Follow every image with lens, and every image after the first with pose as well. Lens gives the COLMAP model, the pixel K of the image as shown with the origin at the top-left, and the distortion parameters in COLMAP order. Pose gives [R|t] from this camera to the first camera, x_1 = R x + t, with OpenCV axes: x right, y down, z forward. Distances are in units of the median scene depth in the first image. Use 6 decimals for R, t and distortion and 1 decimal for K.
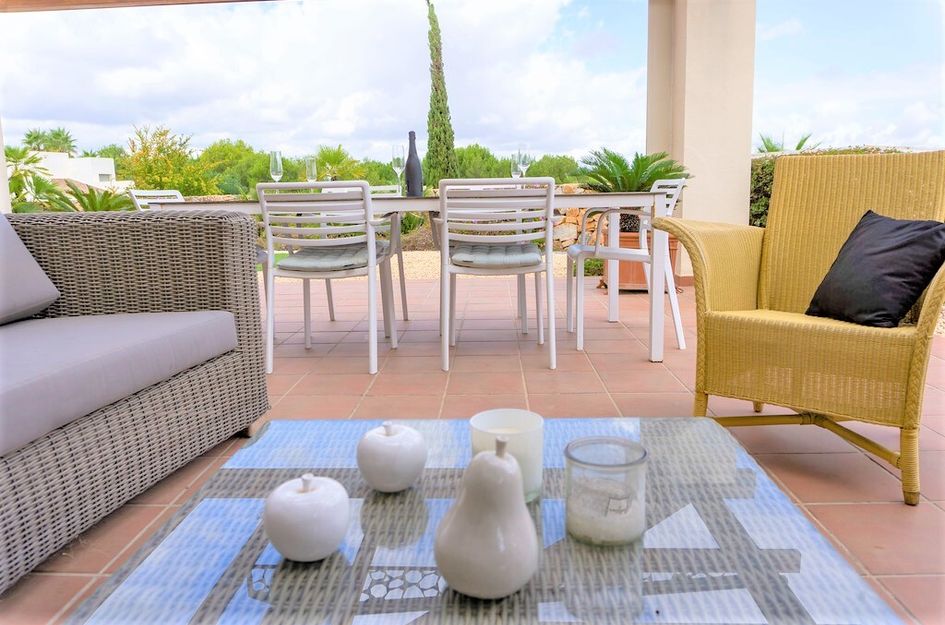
lens RADIAL K [[696.8, 0, 472.5], [0, 696.8, 312.5], [0, 0, 1]] dist [-0.006917, -0.004804]
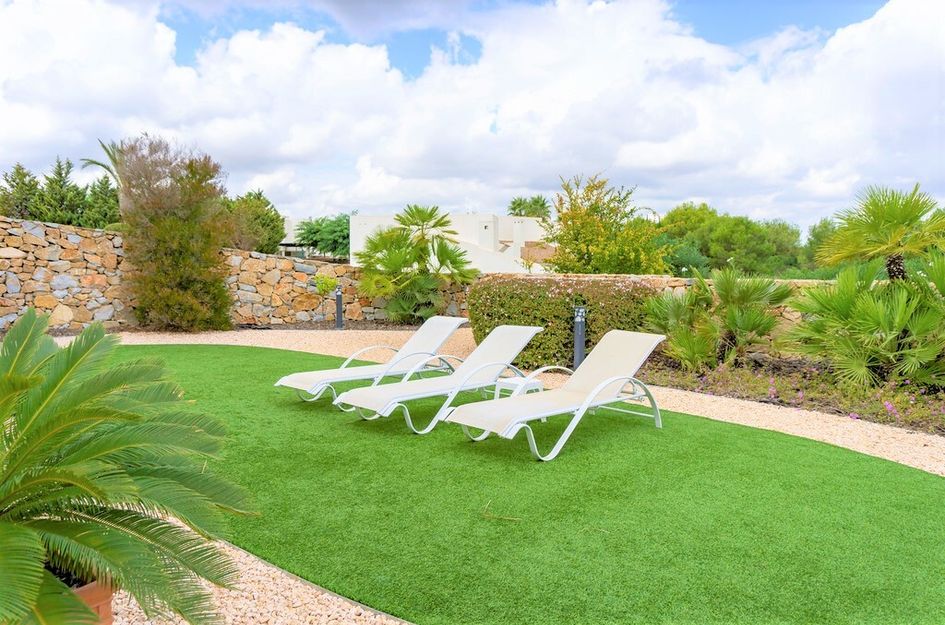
lens RADIAL K [[696.8, 0, 472.5], [0, 696.8, 312.5], [0, 0, 1]] dist [-0.006917, -0.004804]
pose [[0.806990, 0.068305, -0.586602, -0.057625], [-0.120289, 0.991477, -0.050032, -0.036961], [0.578185, 0.110937, 0.808328, 0.174143]]
